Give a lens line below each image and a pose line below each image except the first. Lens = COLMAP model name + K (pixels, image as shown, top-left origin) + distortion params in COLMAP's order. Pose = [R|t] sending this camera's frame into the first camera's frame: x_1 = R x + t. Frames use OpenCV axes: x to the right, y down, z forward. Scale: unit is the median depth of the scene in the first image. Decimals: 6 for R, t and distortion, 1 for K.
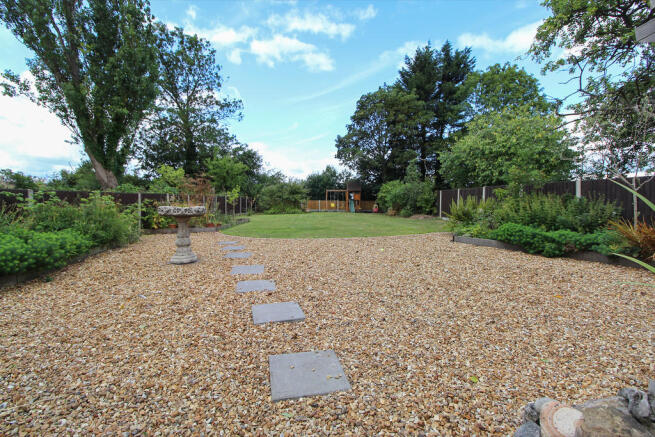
lens RADIAL K [[311.7, 0, 315.6], [0, 311.7, 219.0], [0, 0, 1]] dist [-0.056063, -0.000229]
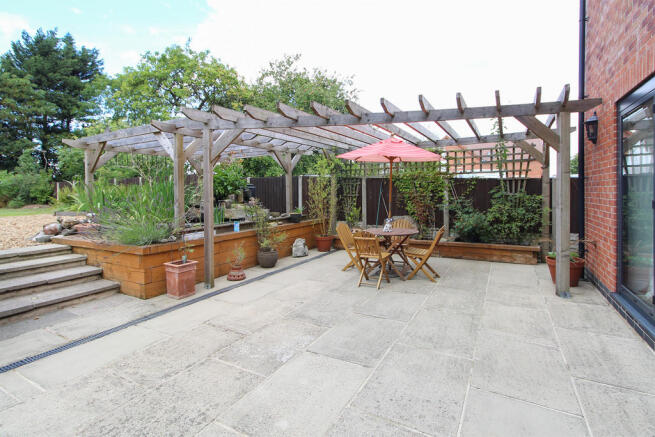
lens RADIAL K [[315.7, 0, 331.3], [0, 315.7, 195.0], [0, 0, 1]] dist [0.011919, -0.000248]
pose [[0.508509, -0.017745, 0.860874, -0.043802], [0.071456, 0.997209, -0.021653, 0.026112], [-0.858087, 0.072525, 0.508357, -0.224823]]
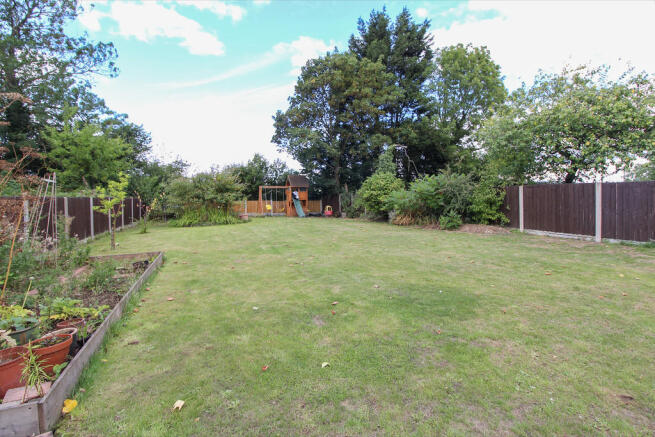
lens RADIAL K [[315.1, 0, 323.0], [0, 315.1, 199.0], [0, 0, 1]] dist [-0.013935, -0.001367]
pose [[0.926005, -0.012341, 0.377309, -0.103146], [0.033353, 0.998232, -0.049206, -0.024526], [-0.376034, 0.058149, 0.924779, 0.288894]]
